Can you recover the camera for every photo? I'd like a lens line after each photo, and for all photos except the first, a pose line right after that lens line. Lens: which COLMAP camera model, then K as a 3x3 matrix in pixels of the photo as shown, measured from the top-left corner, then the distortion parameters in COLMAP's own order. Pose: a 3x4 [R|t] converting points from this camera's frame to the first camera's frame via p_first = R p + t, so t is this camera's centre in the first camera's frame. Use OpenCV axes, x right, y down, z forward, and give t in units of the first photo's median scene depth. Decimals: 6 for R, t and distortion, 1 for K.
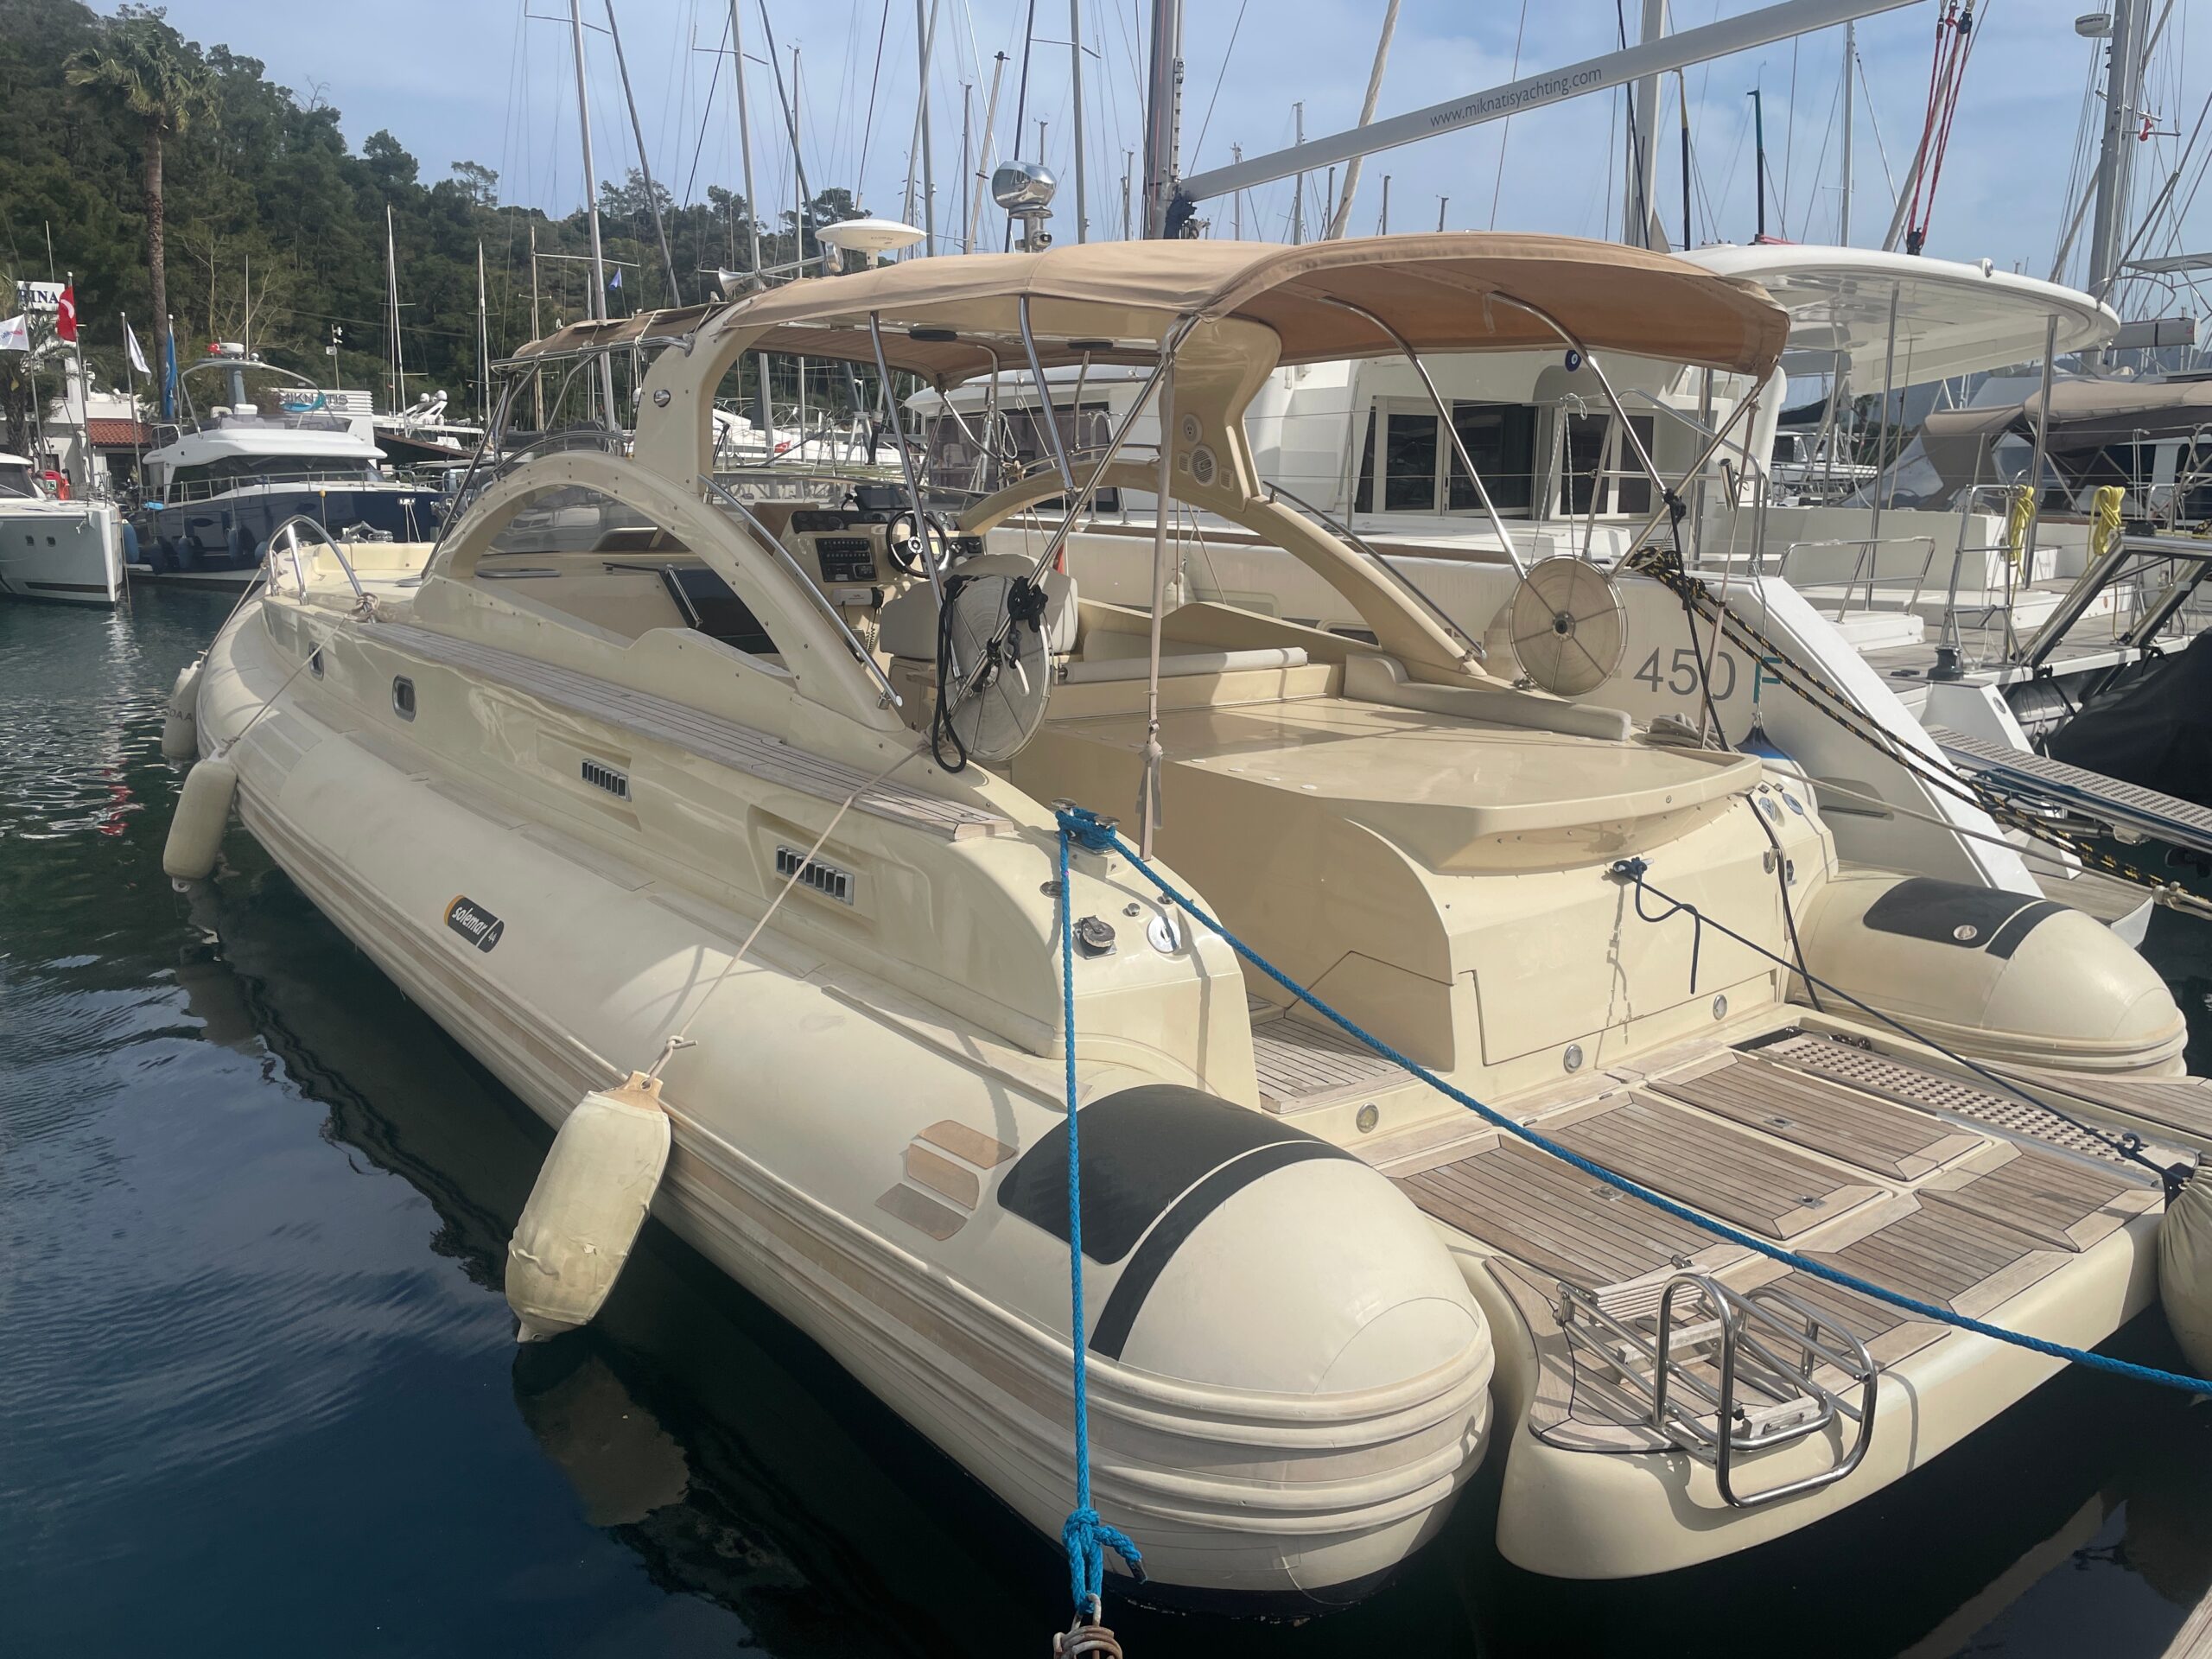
lens RADIAL K [[1641.9, 0, 1117.5], [0, 1641.9, 825.0], [0, 0, 1]] dist [0.012101, -0.036939]
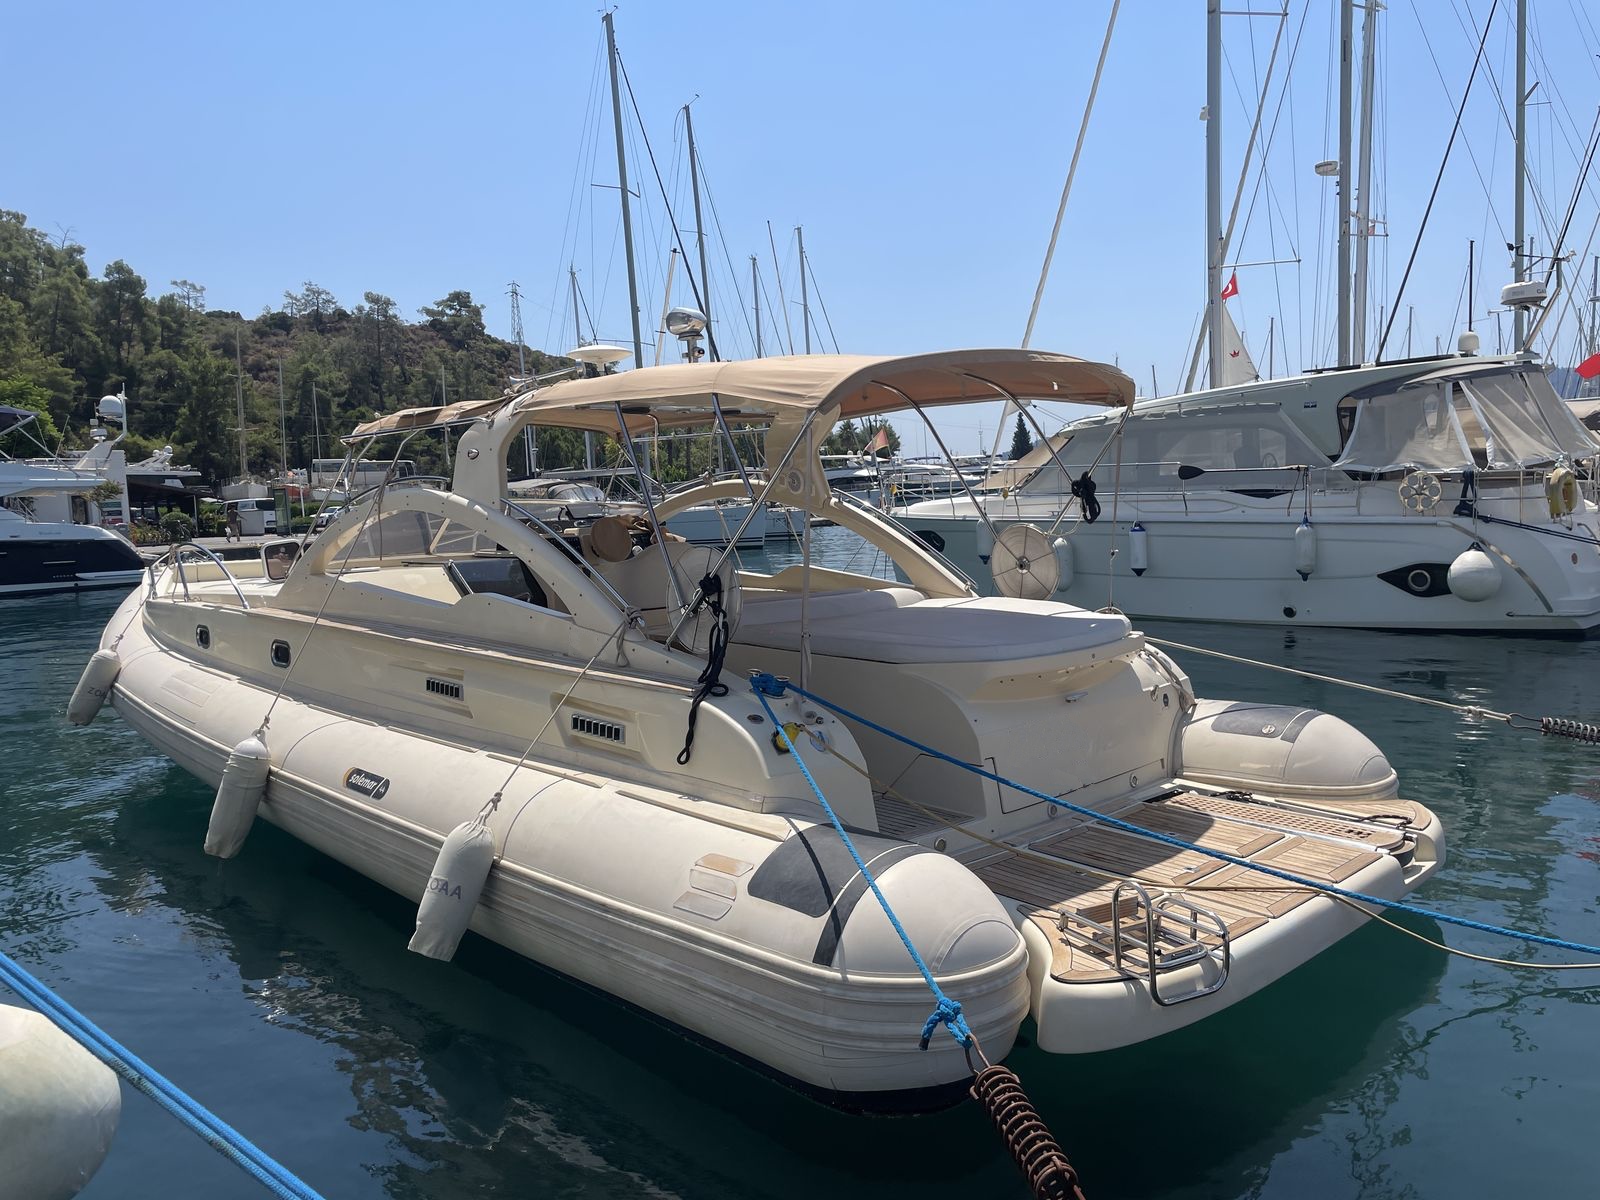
lens RADIAL K [[1187.6, 0, 809.7], [0, 1187.6, 606.1], [0, 0, 1]] dist [0.012101, -0.036939]
pose [[0.992234, -0.059061, 0.109468, -0.063864], [0.070079, 0.992546, -0.099709, 0.026580], [-0.102763, 0.106606, 0.988977, -0.151837]]
